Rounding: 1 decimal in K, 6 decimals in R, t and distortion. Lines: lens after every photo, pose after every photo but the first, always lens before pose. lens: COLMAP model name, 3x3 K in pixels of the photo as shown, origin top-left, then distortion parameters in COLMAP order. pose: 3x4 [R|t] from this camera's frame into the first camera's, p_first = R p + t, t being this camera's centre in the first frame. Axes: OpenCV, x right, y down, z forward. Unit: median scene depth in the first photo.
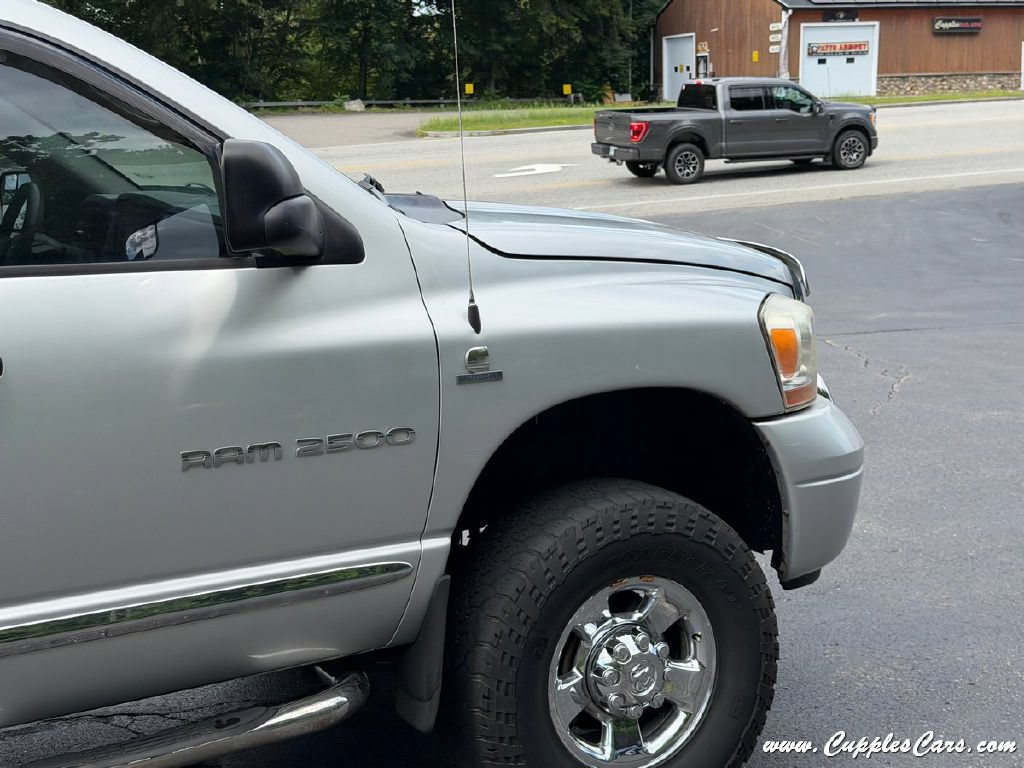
lens RADIAL K [[1473.8, 0, 508.8], [0, 1473.8, 374.4], [0, 0, 1]] dist [0.140840, 0.000000]
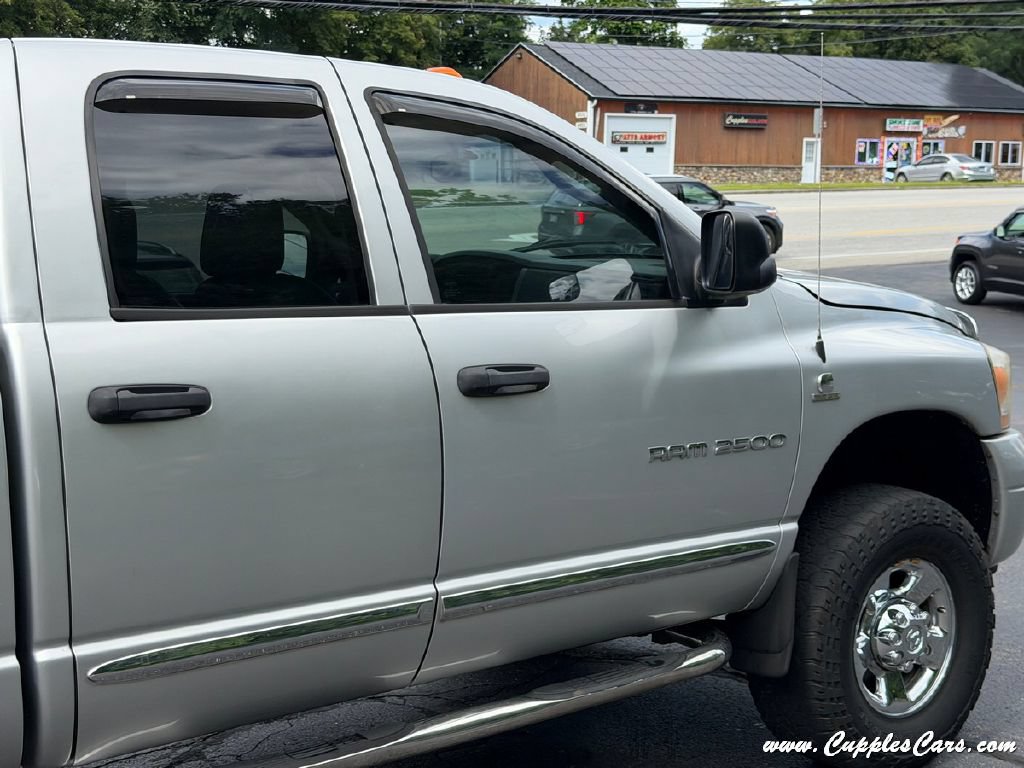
lens RADIAL K [[1473.8, 0, 513.3], [0, 1473.8, 383.0], [0, 0, 1]] dist [0.140840, 0.000000]
pose [[0.987698, 0.011267, 0.155965, -0.444872], [-0.004300, 0.998981, -0.044933, 0.044578], [-0.156313, 0.043710, 0.986740, -0.212184]]
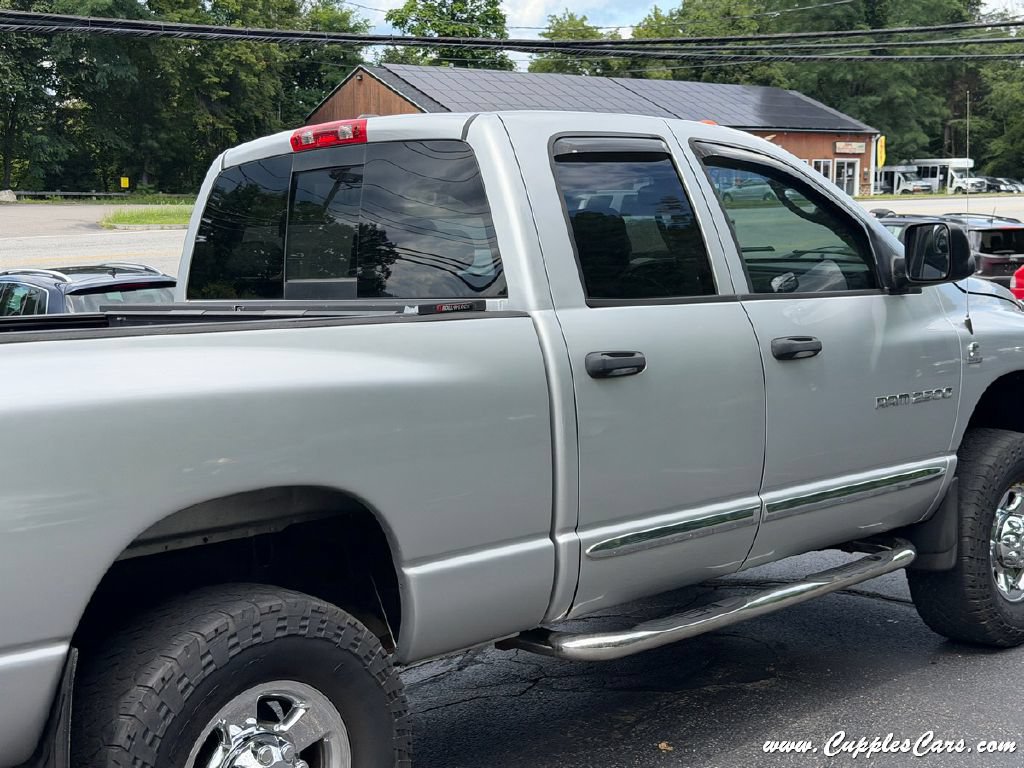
lens RADIAL K [[1473.8, 0, 503.3], [0, 1473.8, 387.7], [0, 0, 1]] dist [0.140840, 0.000000]
pose [[0.960509, -0.016613, 0.277753, -0.938613], [0.032264, 0.998132, -0.051872, 0.097420], [-0.276372, 0.058785, 0.959251, -0.474013]]
